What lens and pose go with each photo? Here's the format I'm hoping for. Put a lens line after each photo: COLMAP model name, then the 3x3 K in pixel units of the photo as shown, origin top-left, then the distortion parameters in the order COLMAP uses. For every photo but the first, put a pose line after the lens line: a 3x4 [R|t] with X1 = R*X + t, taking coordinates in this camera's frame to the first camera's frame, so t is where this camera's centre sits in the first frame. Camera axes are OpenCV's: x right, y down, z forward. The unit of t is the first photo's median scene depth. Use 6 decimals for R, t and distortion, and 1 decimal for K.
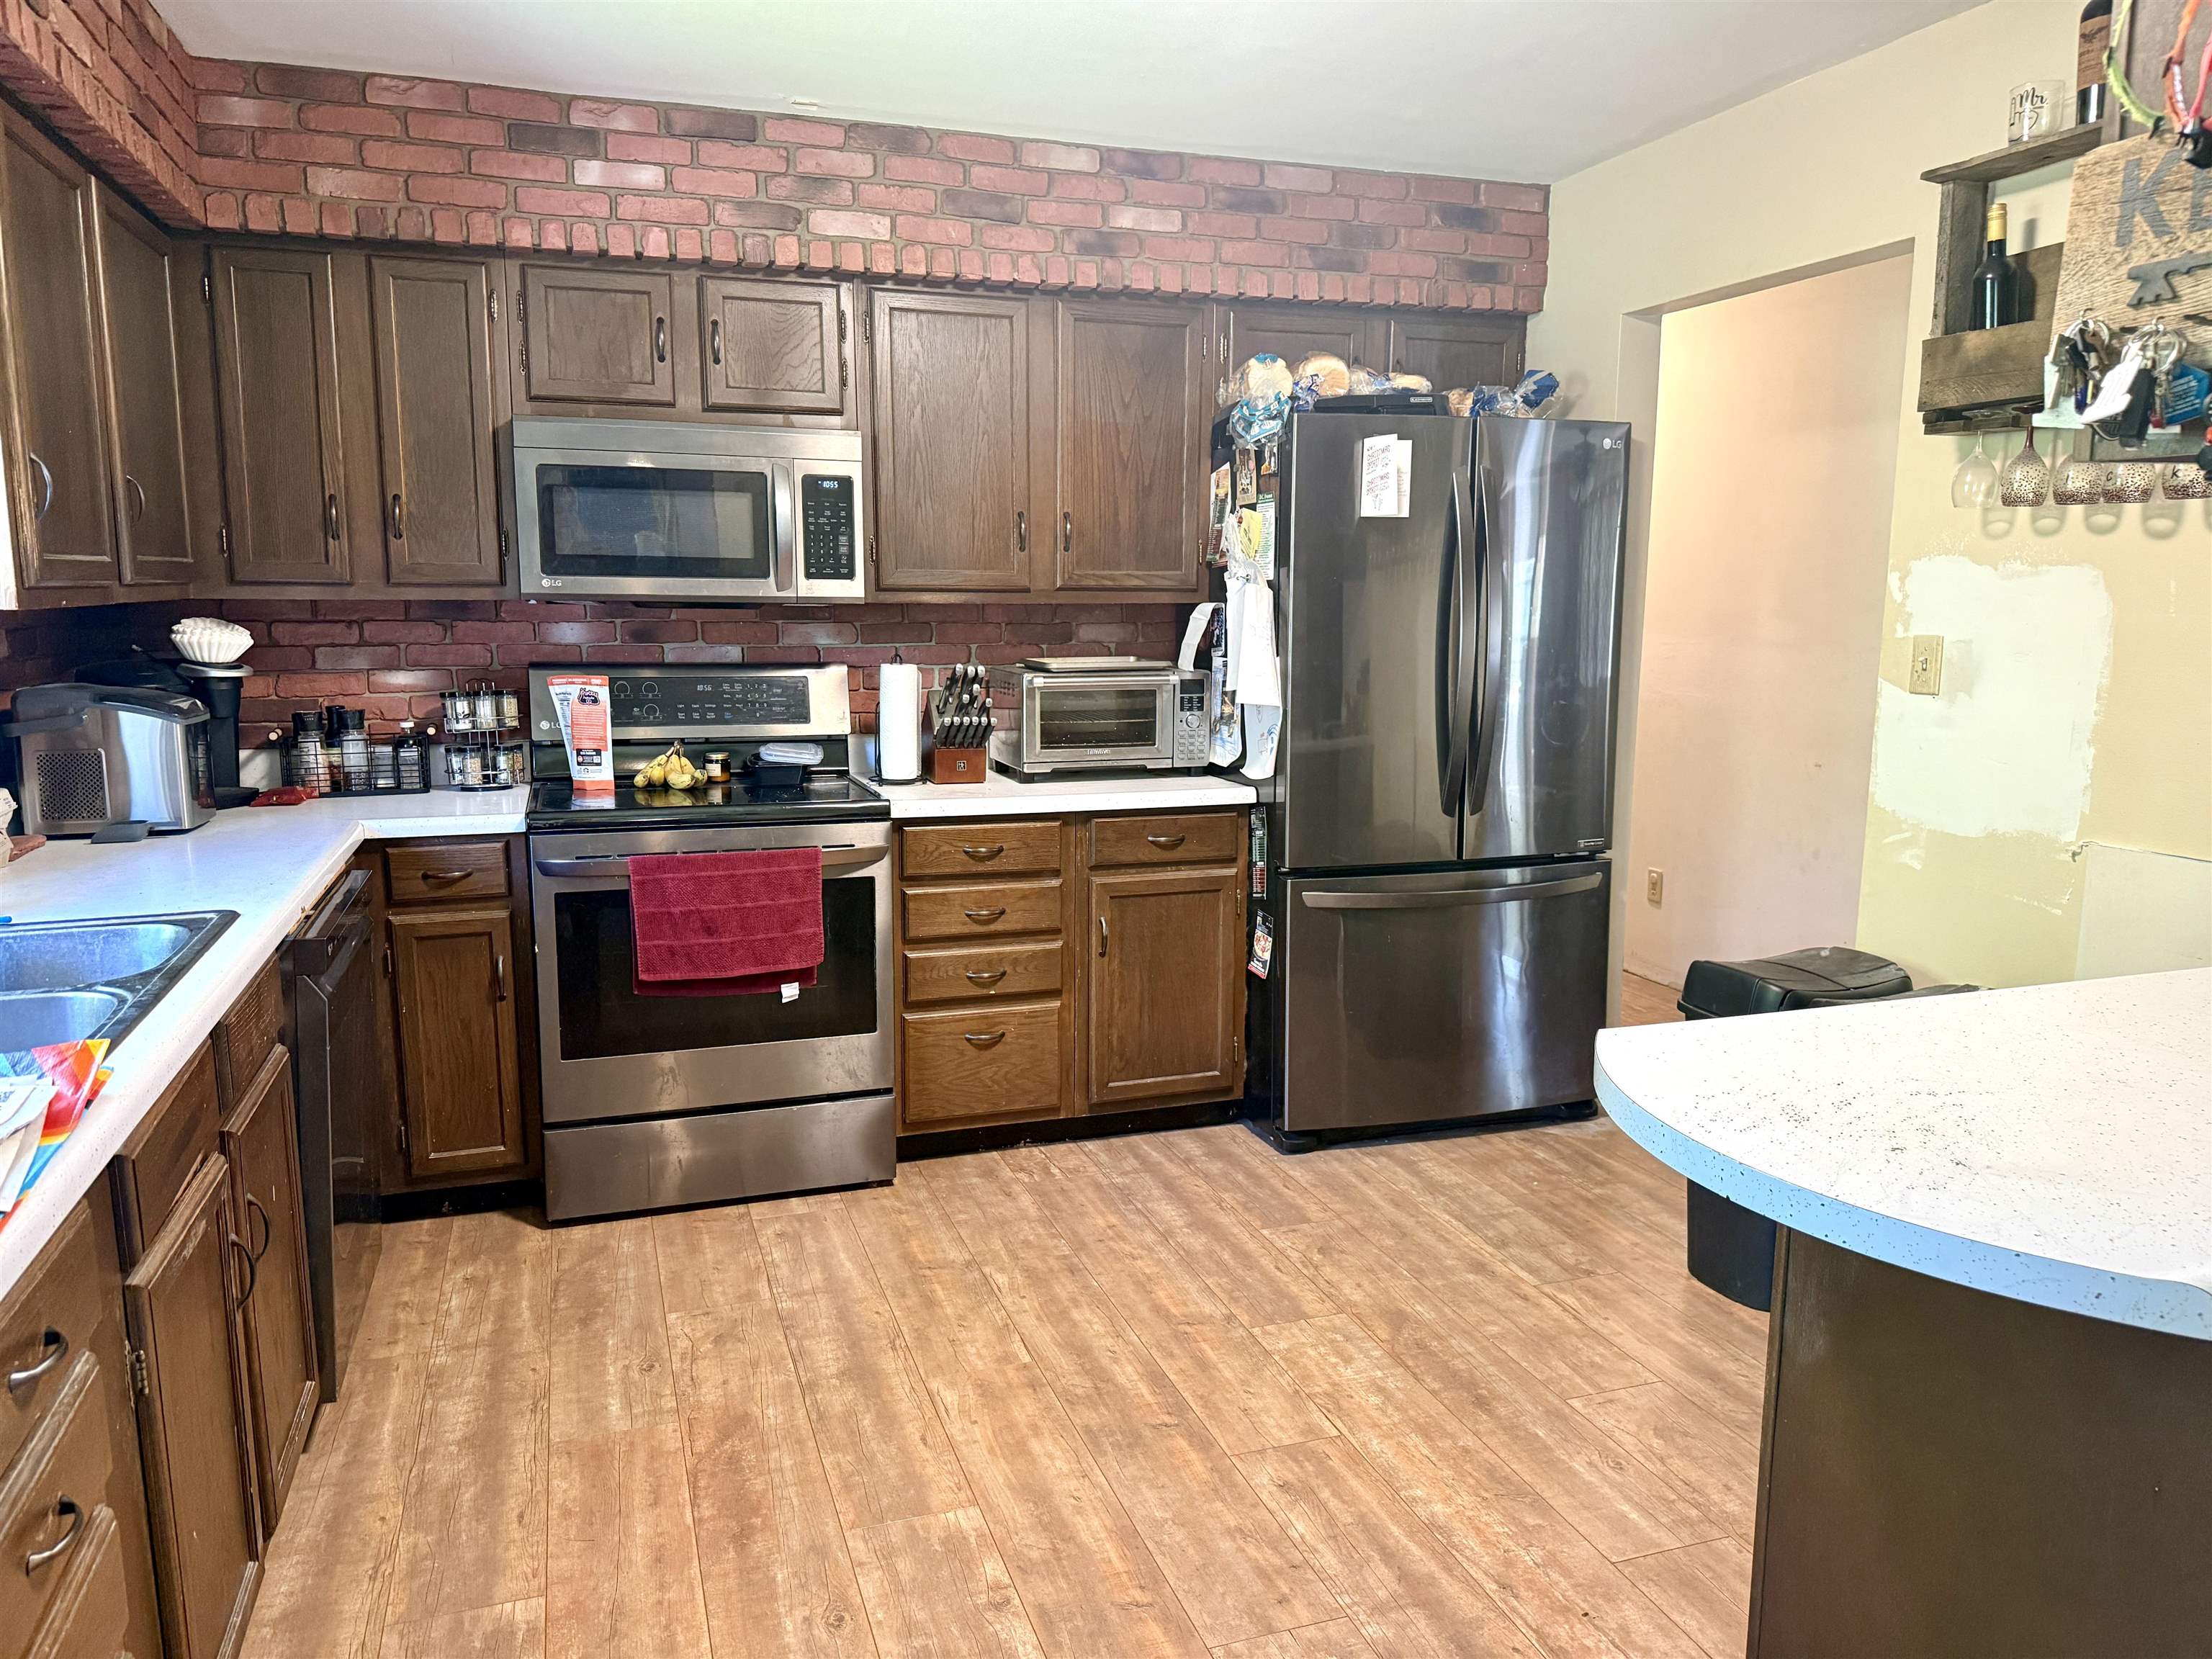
lens RADIAL K [[1541.7, 0, 1102.2], [0, 1541.7, 825.8], [0, 0, 1]] dist [0.175778, -0.354681]
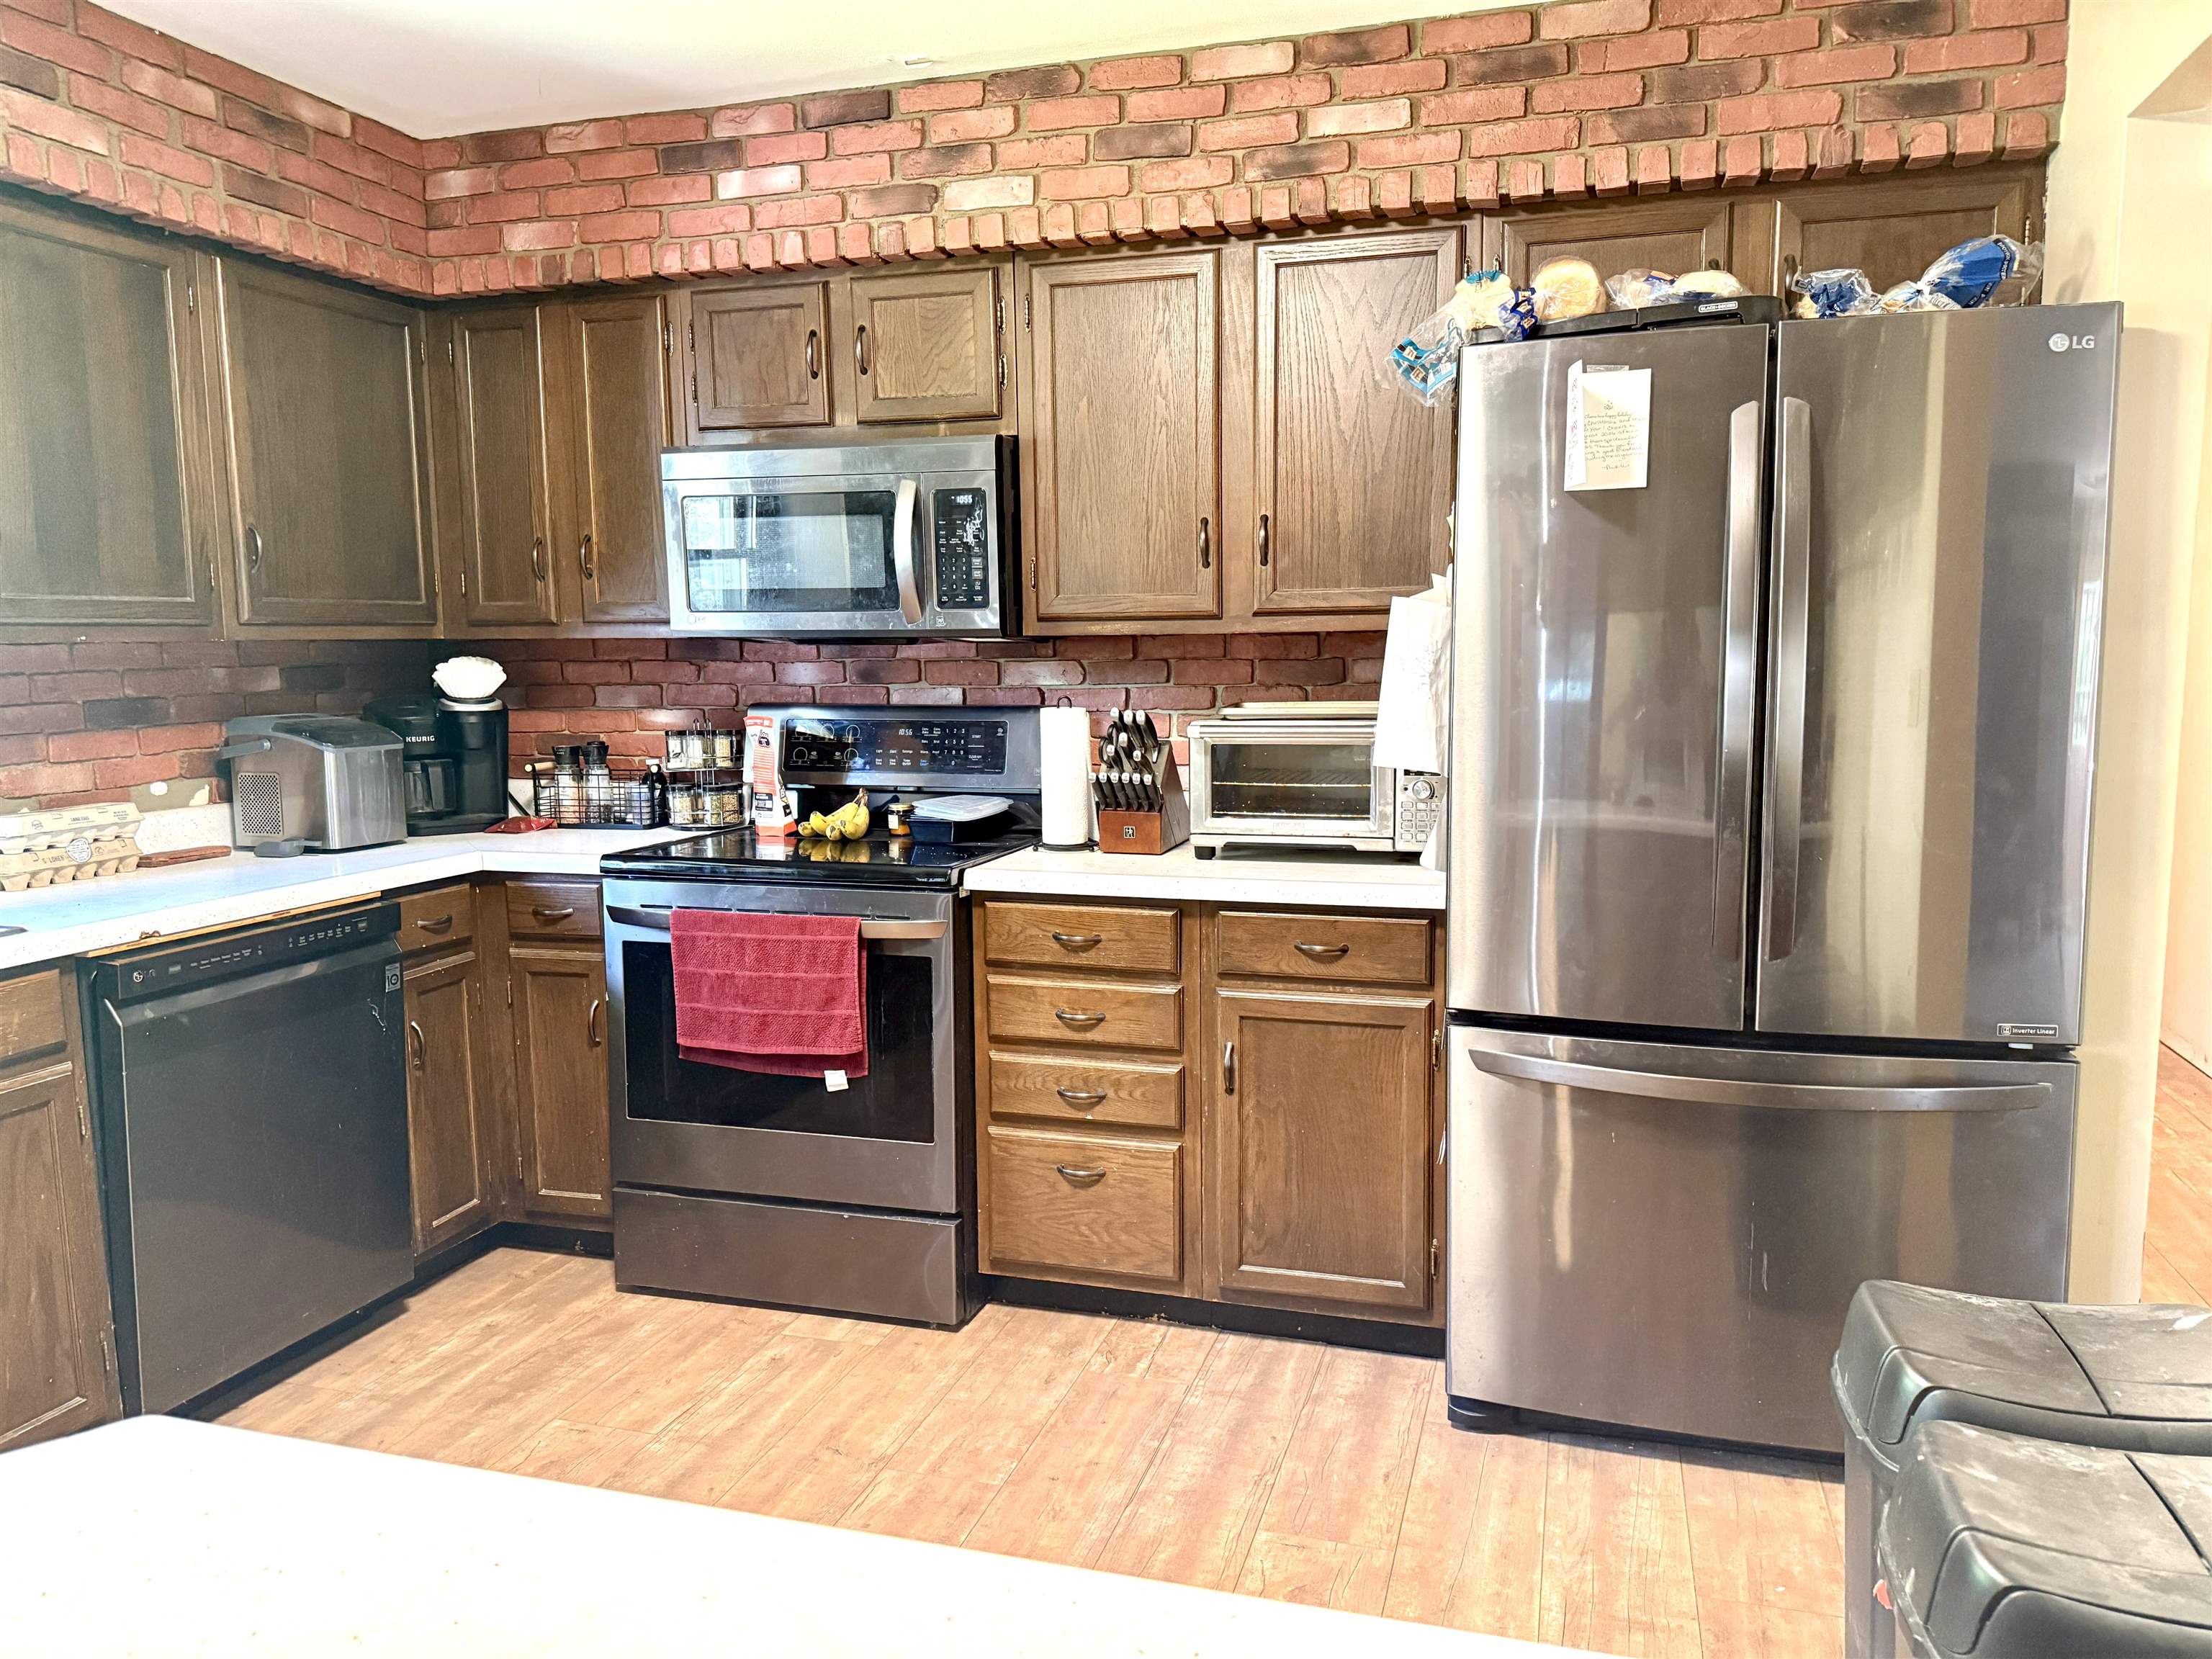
lens RADIAL K [[1541.7, 0, 1102.2], [0, 1541.7, 825.8], [0, 0, 1]] dist [0.175778, -0.354681]
pose [[0.815089, 0.055691, -0.576653, 0.390187], [-0.074445, 0.997185, -0.008922, -0.036016], [0.574533, 0.050201, 0.816940, 0.345450]]
